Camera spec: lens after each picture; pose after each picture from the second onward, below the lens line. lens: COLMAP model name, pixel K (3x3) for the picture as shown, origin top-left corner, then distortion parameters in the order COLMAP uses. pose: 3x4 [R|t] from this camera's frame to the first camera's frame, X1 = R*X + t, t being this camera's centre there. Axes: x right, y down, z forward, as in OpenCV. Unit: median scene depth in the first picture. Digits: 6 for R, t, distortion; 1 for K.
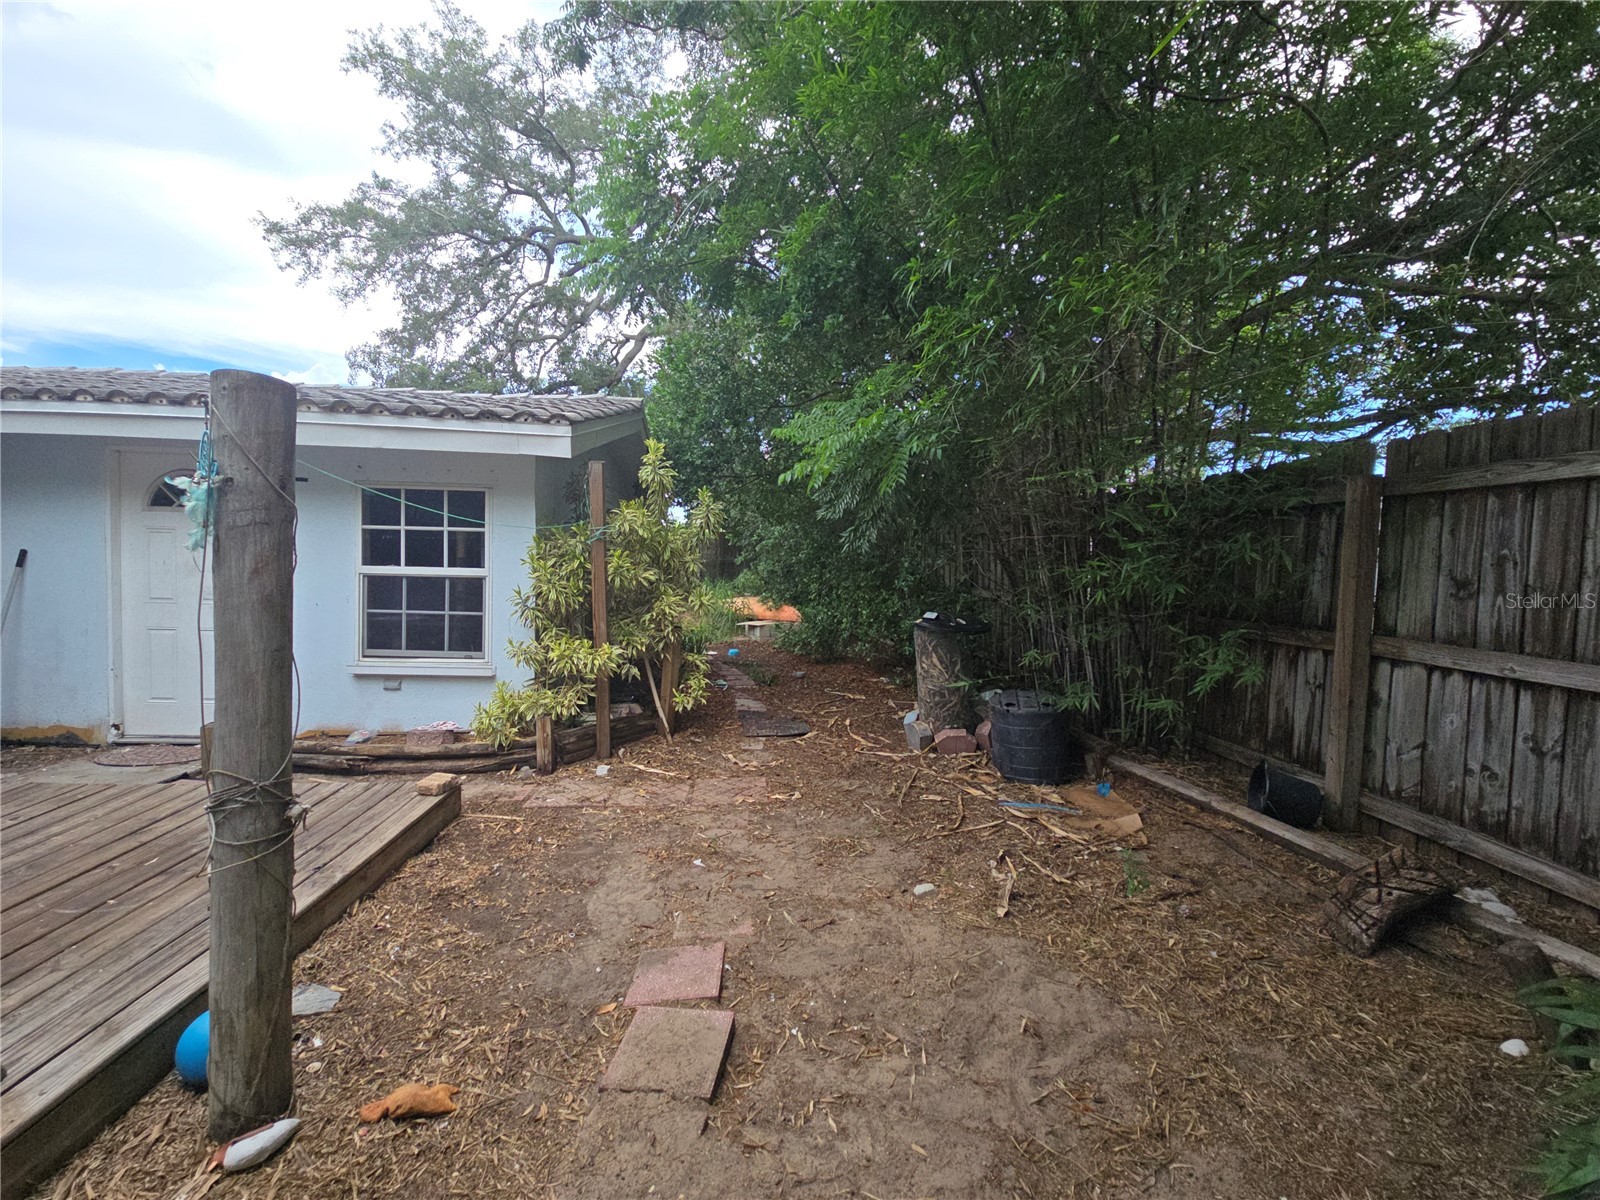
lens RADIAL K [[653.4, 0, 797.1], [0, 653.4, 596.7], [0, 0, 1]] dist [-0.002646, -0.001242]
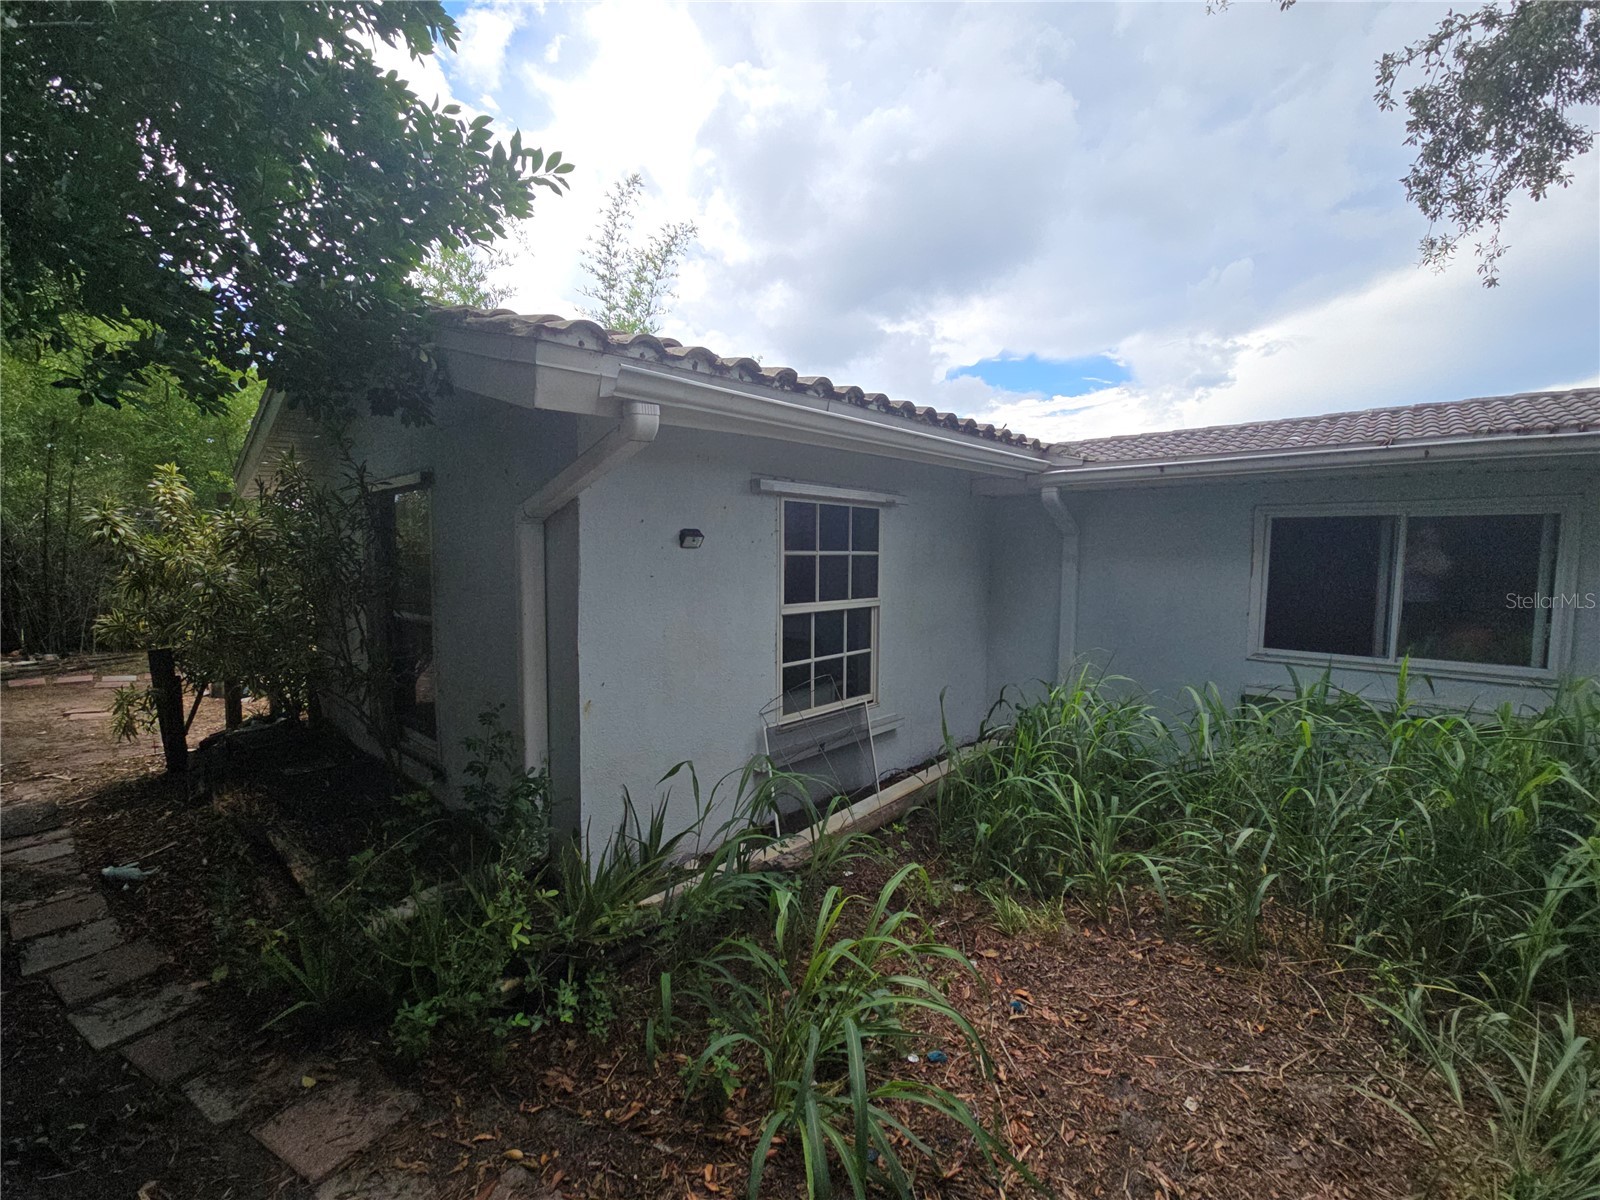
lens RADIAL K [[653.4, 0, 798.6], [0, 653.4, 603.5], [0, 0, 1]] dist [-0.002646, -0.001242]
pose [[0.728087, -0.075345, 0.681331, -1.174712], [0.051489, 0.997144, 0.055247, -0.090122], [-0.683548, -0.005143, 0.729887, 0.433143]]
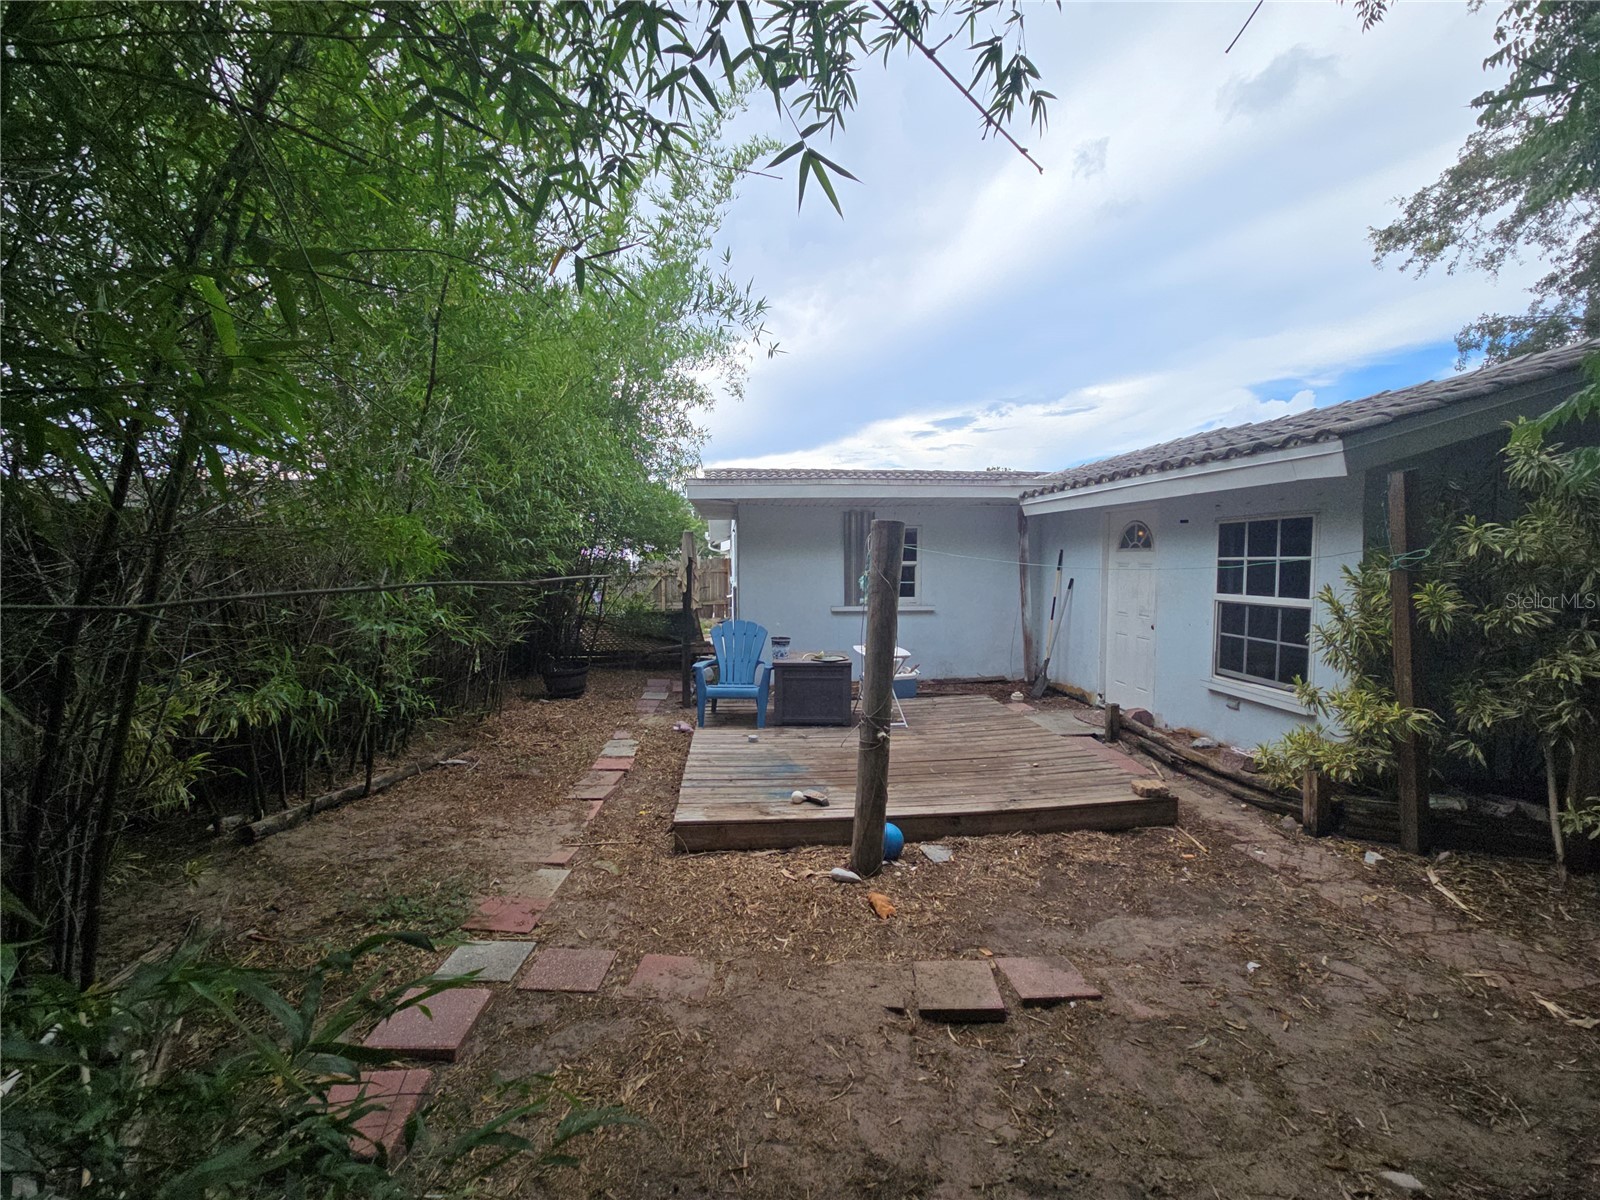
lens RADIAL K [[653.4, 0, 793.7], [0, 653.4, 596.6], [0, 0, 1]] dist [-0.002646, -0.001242]
pose [[0.030944, 0.031822, -0.999014, 0.434958], [-0.034106, 0.998945, 0.030764, -0.051578], [0.998939, 0.033120, 0.031997, 0.236190]]
